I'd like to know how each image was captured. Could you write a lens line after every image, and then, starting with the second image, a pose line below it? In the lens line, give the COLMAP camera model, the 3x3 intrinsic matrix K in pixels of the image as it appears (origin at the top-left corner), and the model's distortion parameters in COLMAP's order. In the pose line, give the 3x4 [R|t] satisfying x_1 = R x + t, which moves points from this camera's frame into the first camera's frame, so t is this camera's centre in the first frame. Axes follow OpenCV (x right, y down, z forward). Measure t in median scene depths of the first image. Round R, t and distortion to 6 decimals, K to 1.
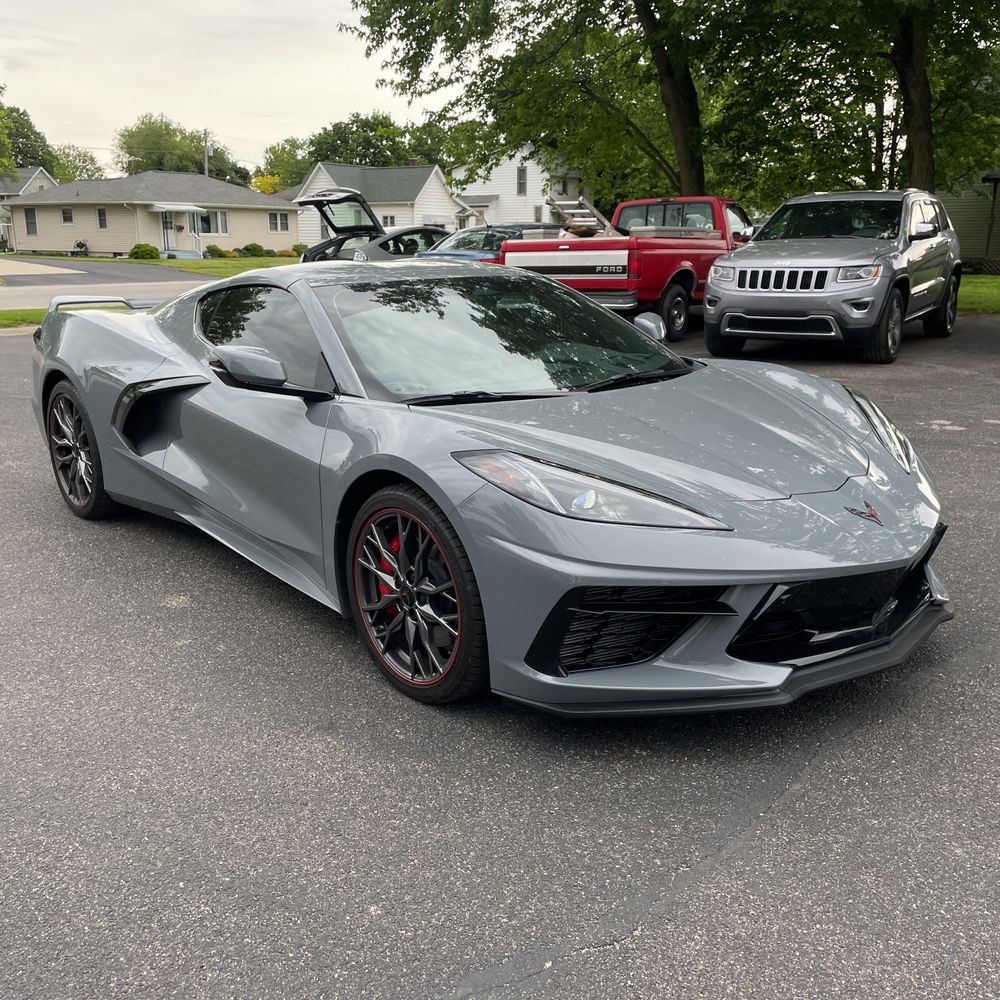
lens RADIAL K [[998.6, 0, 500.8], [0, 998.6, 514.3], [0, 0, 1]] dist [0.075271, -0.163591]
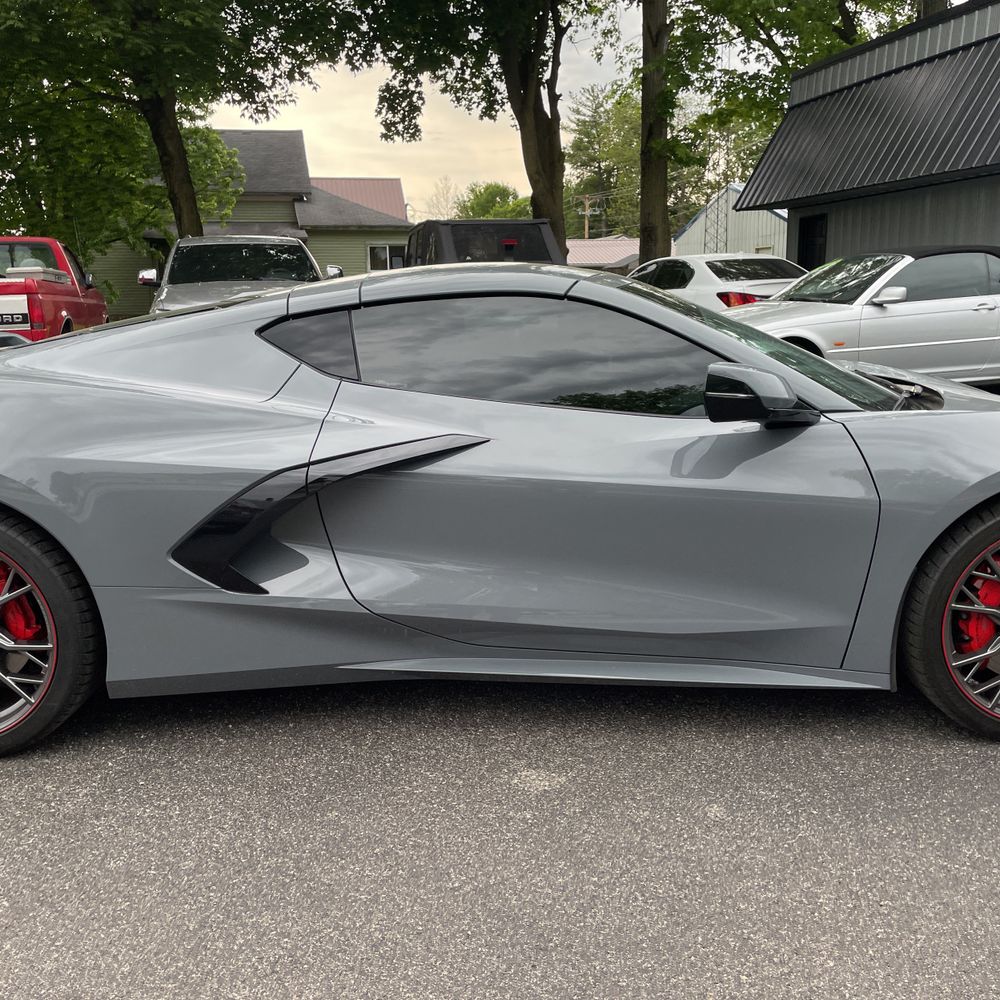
lens RADIAL K [[1008.3, 0, 497.3], [0, 1008.3, 506.7], [0, 0, 1]] dist [0.082639, -0.119508]
pose [[0.665403, -0.163435, 0.728373, -0.251277], [0.213129, 0.976718, 0.024456, -0.033621], [-0.715412, 0.138964, 0.684744, 0.180724]]
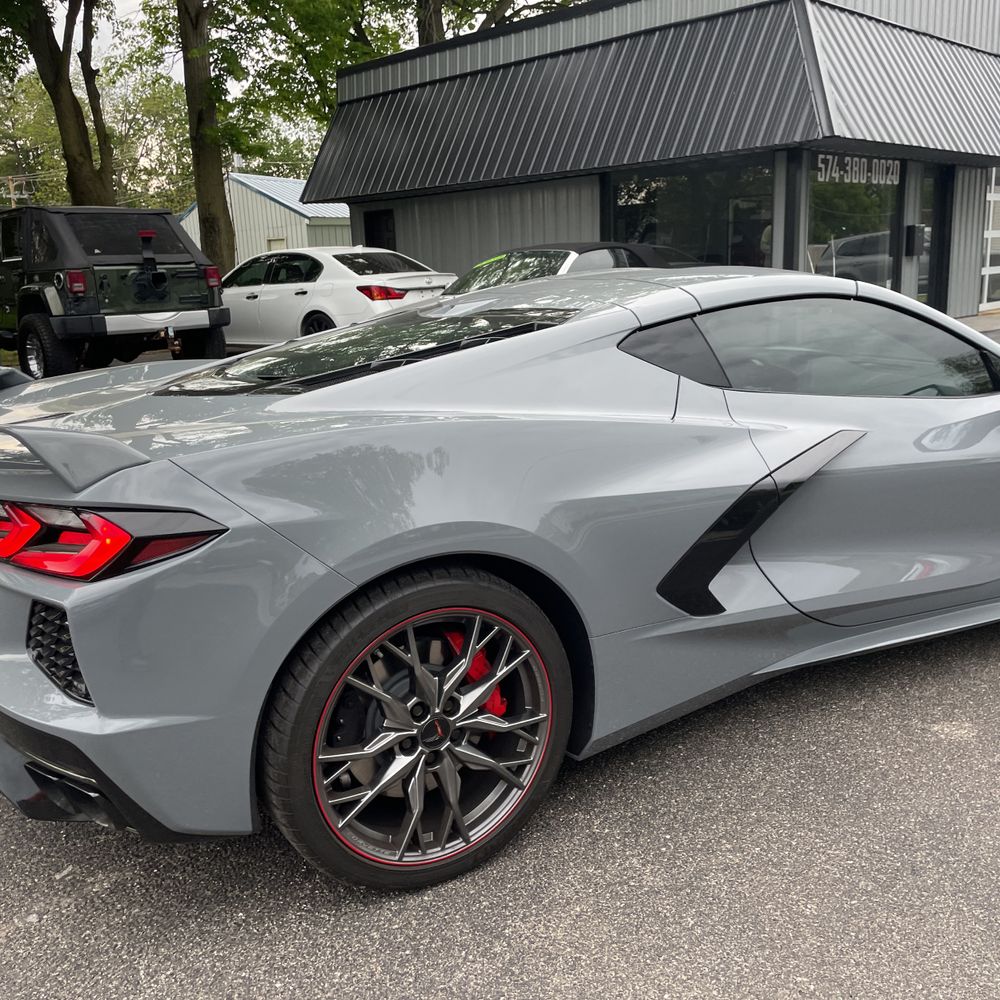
lens RADIAL K [[992.8, 0, 517.1], [0, 992.8, 516.6], [0, 0, 1]] dist [0.095936, -0.114470]
pose [[0.187199, -0.242347, 0.951958, -0.330561], [0.295013, 0.938224, 0.180837, -0.089460], [-0.936976, 0.246988, 0.247130, 0.349095]]
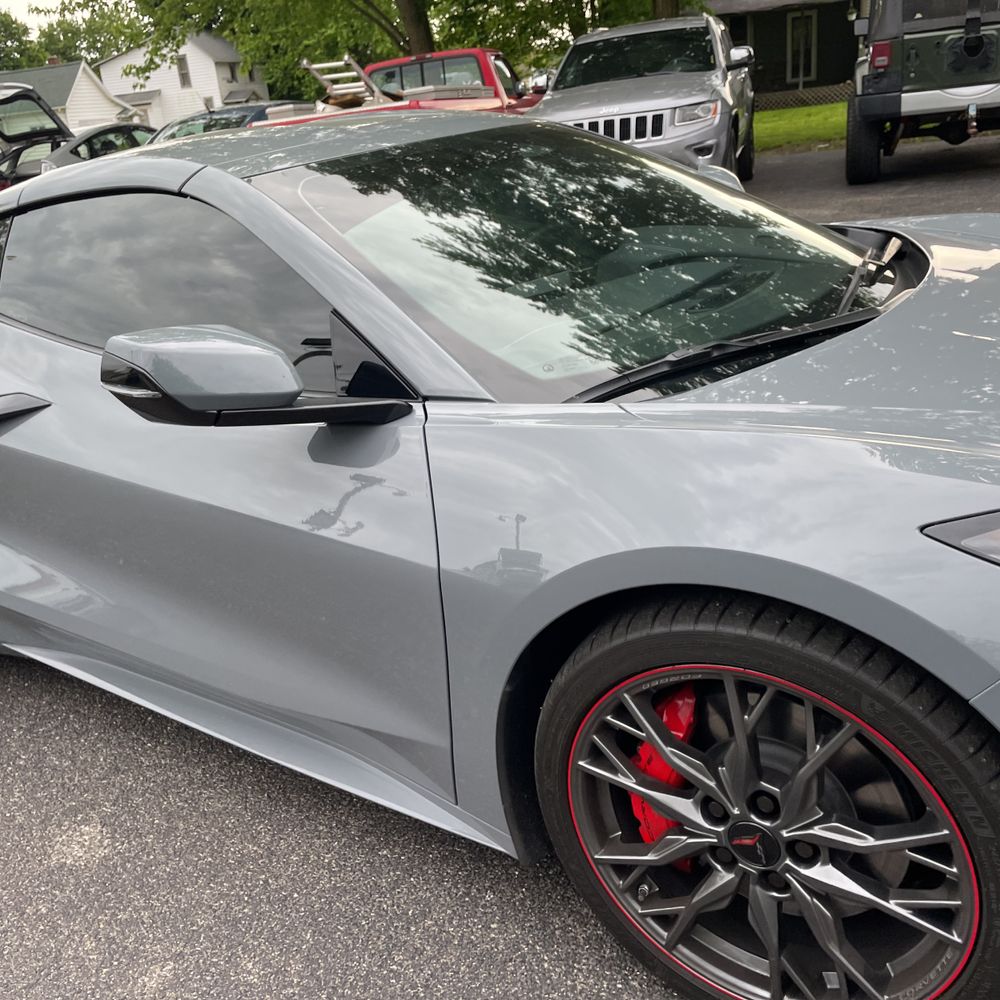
lens RADIAL K [[1008.3, 0, 497.3], [0, 1008.3, 506.7], [0, 0, 1]] dist [0.082639, -0.119508]
pose [[0.950708, -0.199612, 0.237297, -0.068312], [0.176888, 0.977642, 0.113699, -0.032784], [-0.254687, -0.066119, 0.964760, 0.151110]]
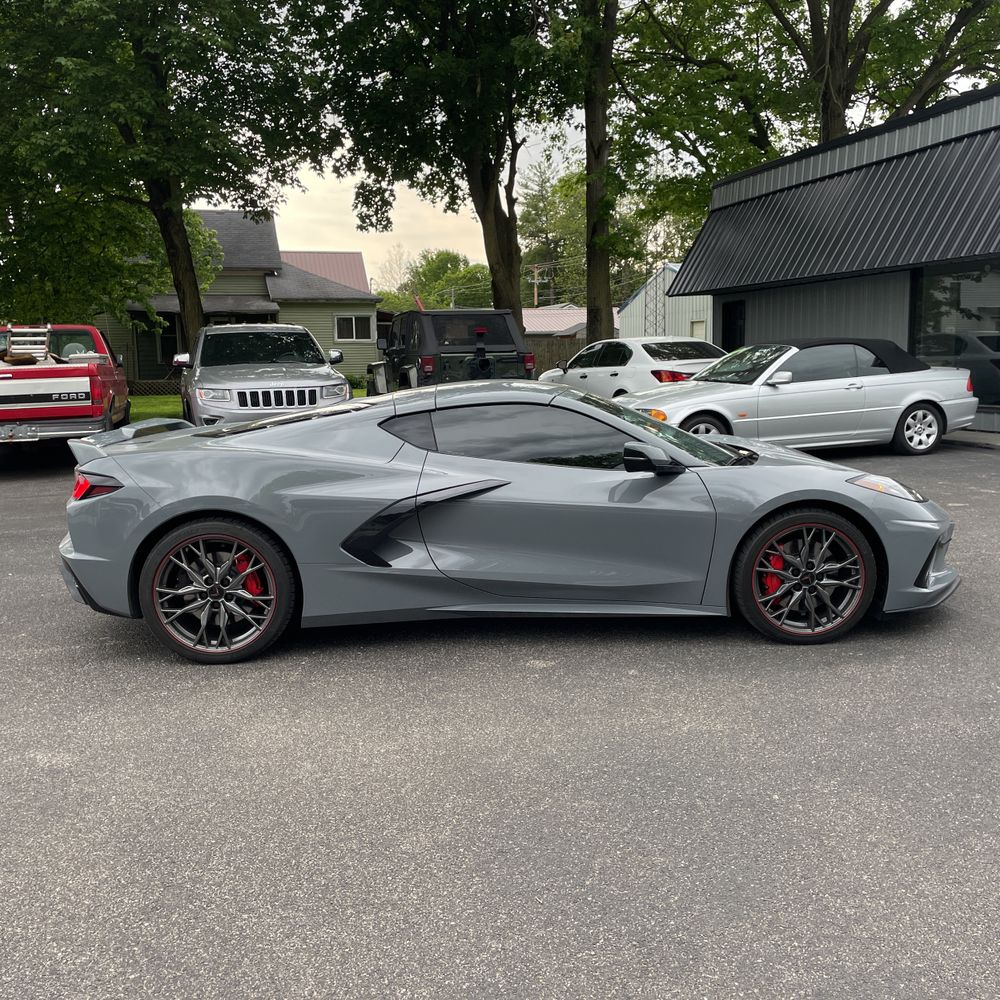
lens RADIAL K [[990.4, 0, 501.0], [0, 990.4, 504.4], [0, 0, 1]] dist [0.081872, -0.092158]
pose [[0.626384, -0.125661, 0.769319, -0.397859], [0.222774, 0.974618, -0.022189, -0.026459], [-0.747004, 0.185283, 0.638479, 0.081733]]
